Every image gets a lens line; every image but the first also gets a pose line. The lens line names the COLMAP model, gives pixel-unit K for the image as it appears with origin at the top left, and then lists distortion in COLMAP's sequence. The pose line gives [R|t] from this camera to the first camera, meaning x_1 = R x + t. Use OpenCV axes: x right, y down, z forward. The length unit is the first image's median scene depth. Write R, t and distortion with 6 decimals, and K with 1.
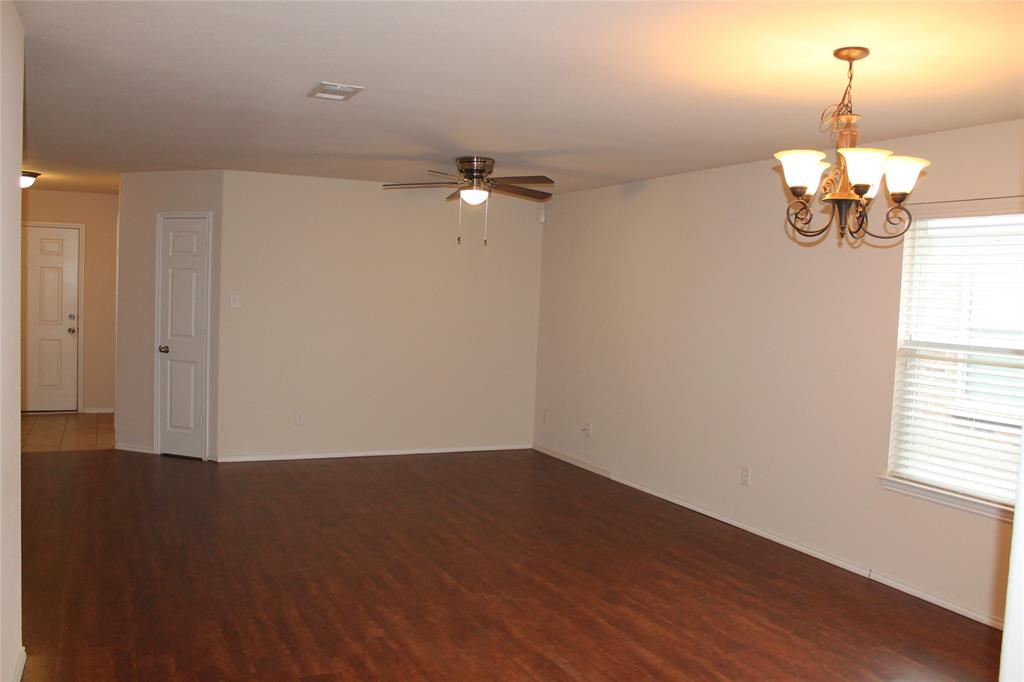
lens RADIAL K [[869.7, 0, 512.0], [0, 869.7, 341.0], [0, 0, 1]] dist [-0.113987, 0.003312]
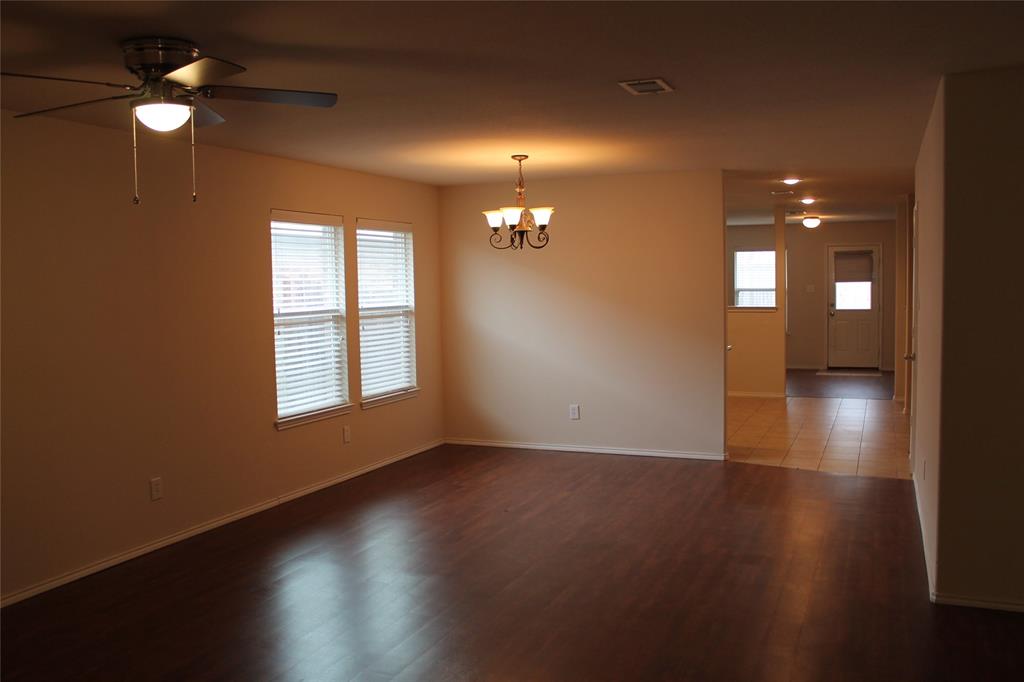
lens RADIAL K [[869.7, 0, 512.0], [0, 869.7, 341.0], [0, 0, 1]] dist [-0.113987, 0.003312]
pose [[-0.647680, -0.084217, 0.757244, -0.884822], [0.039476, 0.988828, 0.143737, -0.154470], [-0.760890, 0.122989, -0.637119, 1.785343]]
